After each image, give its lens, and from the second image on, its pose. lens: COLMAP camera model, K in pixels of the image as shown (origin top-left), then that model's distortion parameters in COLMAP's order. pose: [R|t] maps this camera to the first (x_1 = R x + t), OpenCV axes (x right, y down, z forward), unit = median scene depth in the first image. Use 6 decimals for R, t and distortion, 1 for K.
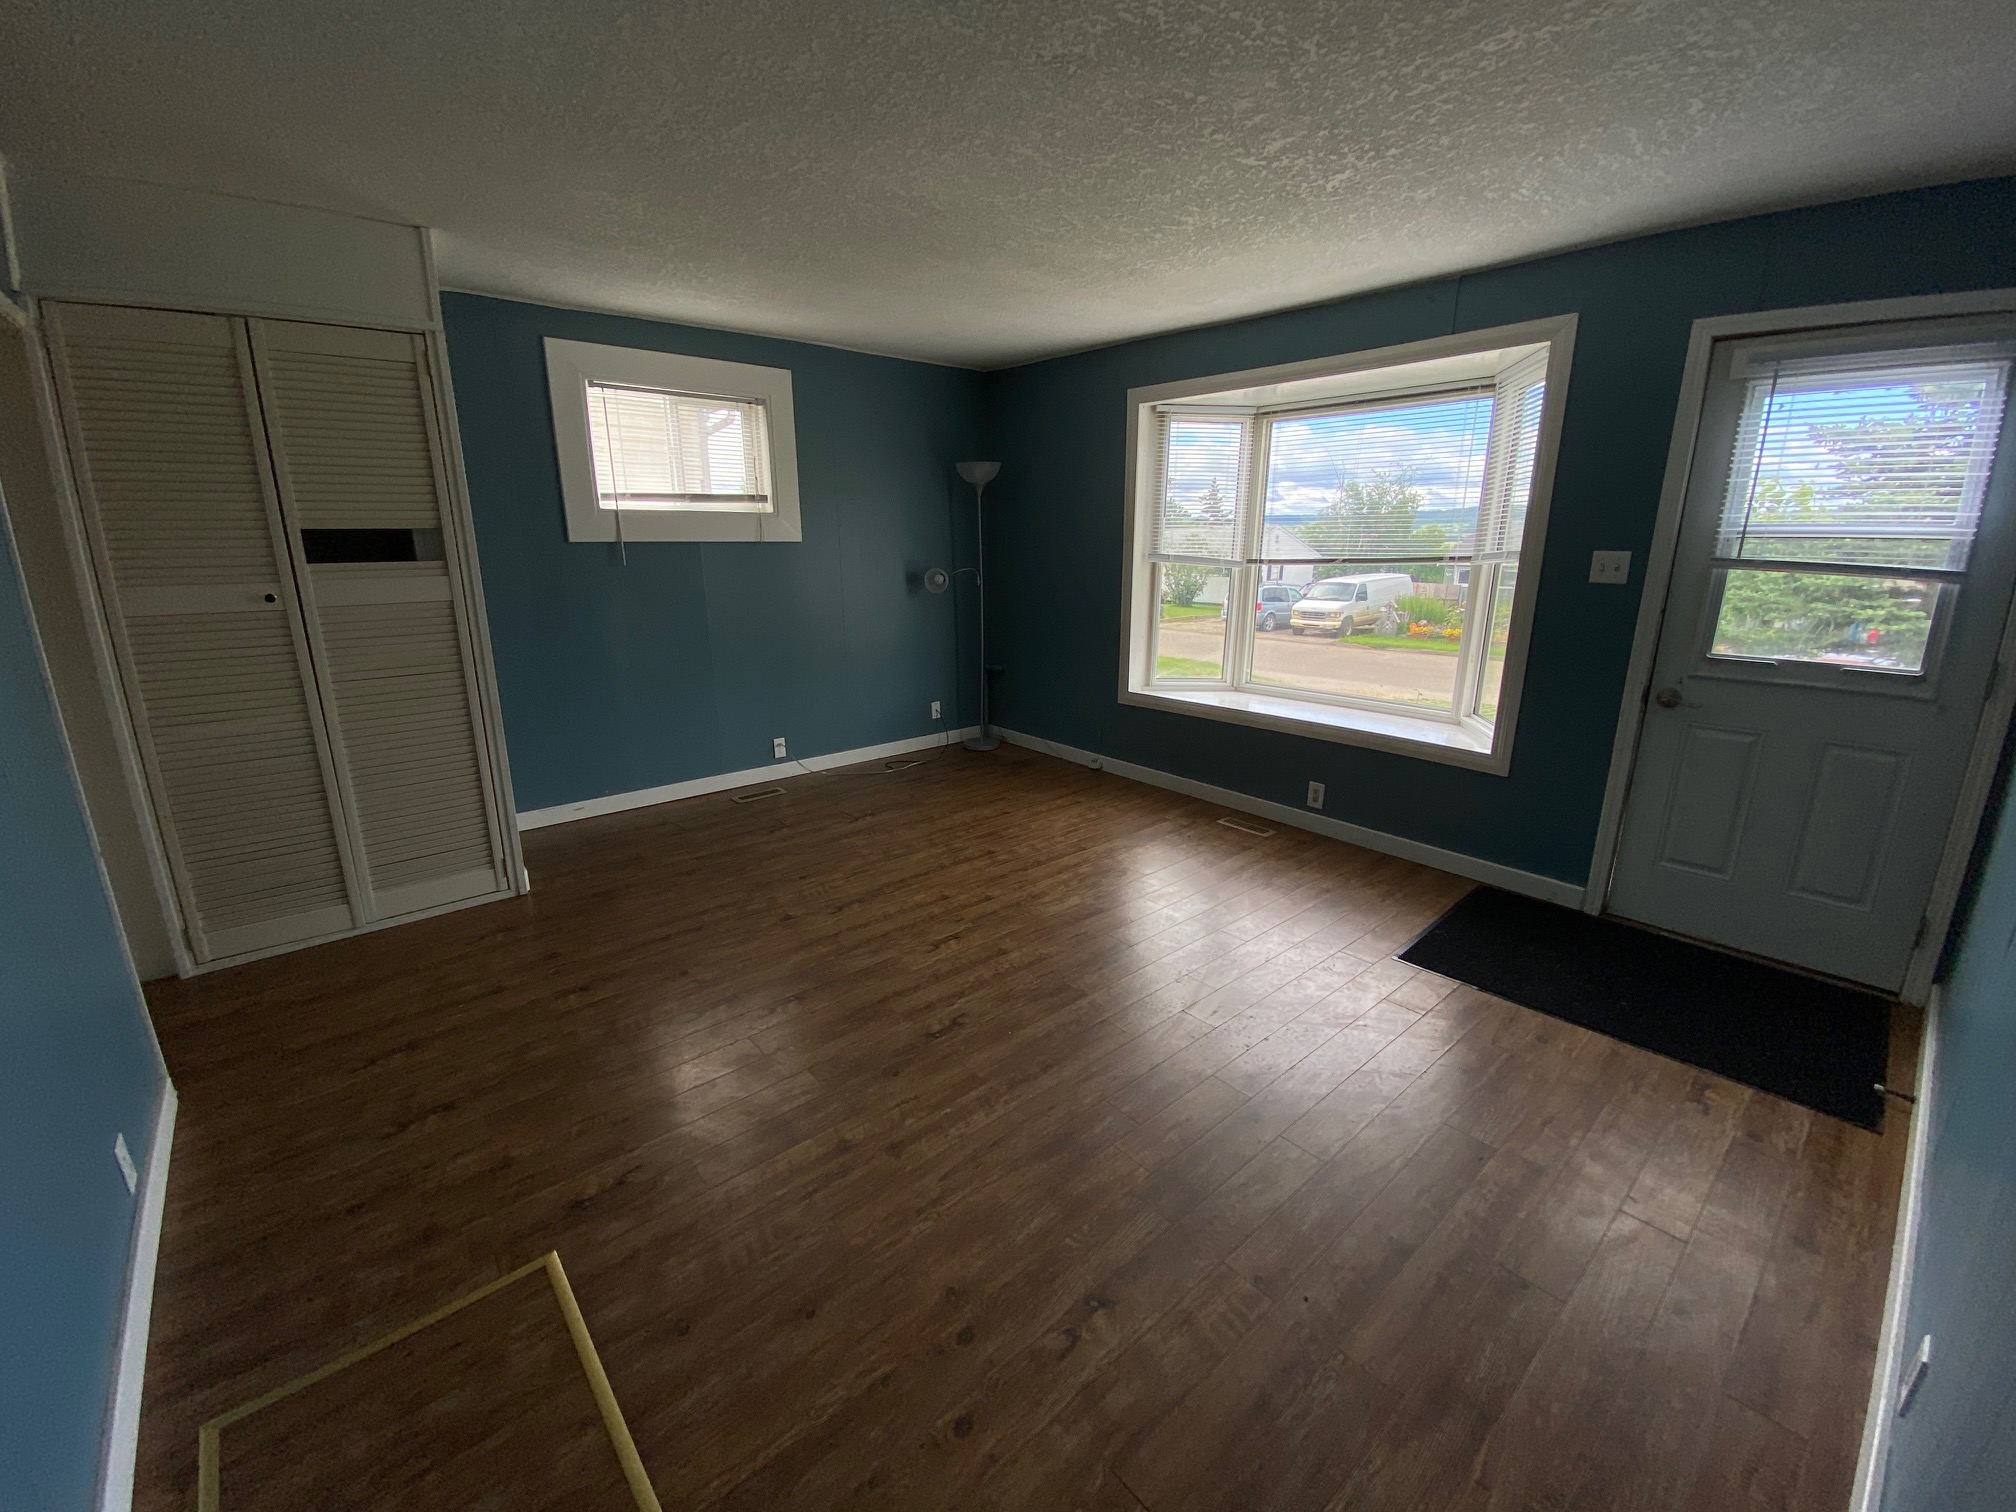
lens RADIAL K [[833.3, 0, 1008.0], [0, 833.3, 756.0], [0, 0, 1]] dist [0.086533, -0.054609]
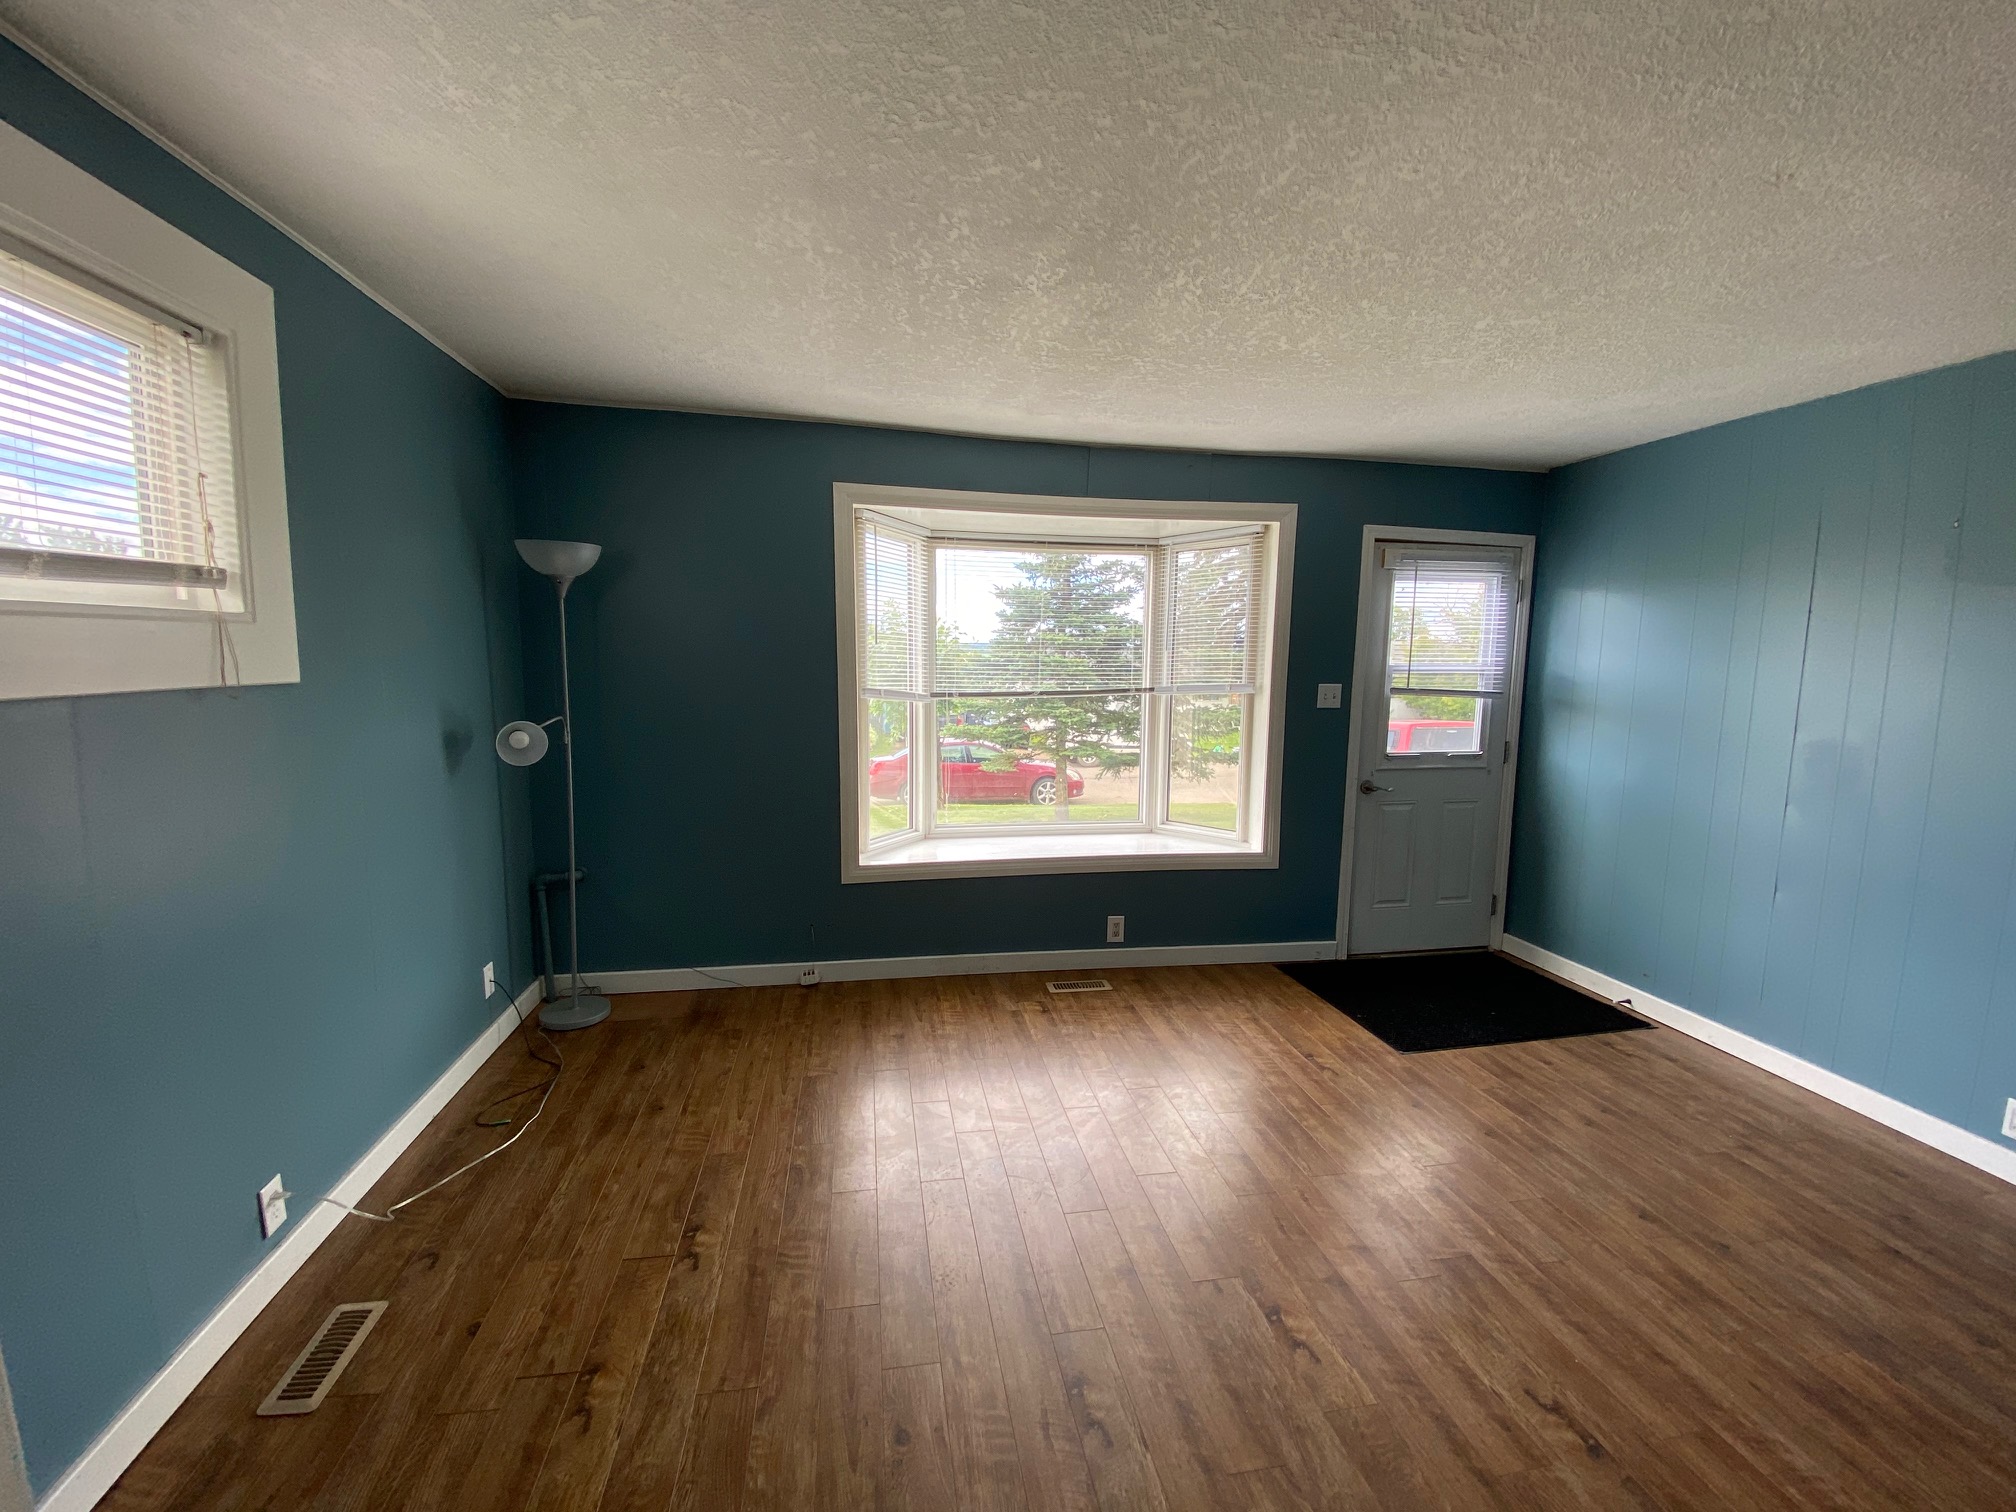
lens RADIAL K [[833.3, 0, 1008.0], [0, 833.3, 756.0], [0, 0, 1]] dist [0.086533, -0.054609]
pose [[0.501783, -0.100918, 0.859086, -0.527834], [0.206200, 0.978494, -0.005495, -0.176697], [-0.840057, 0.179901, 0.511801, 0.606105]]
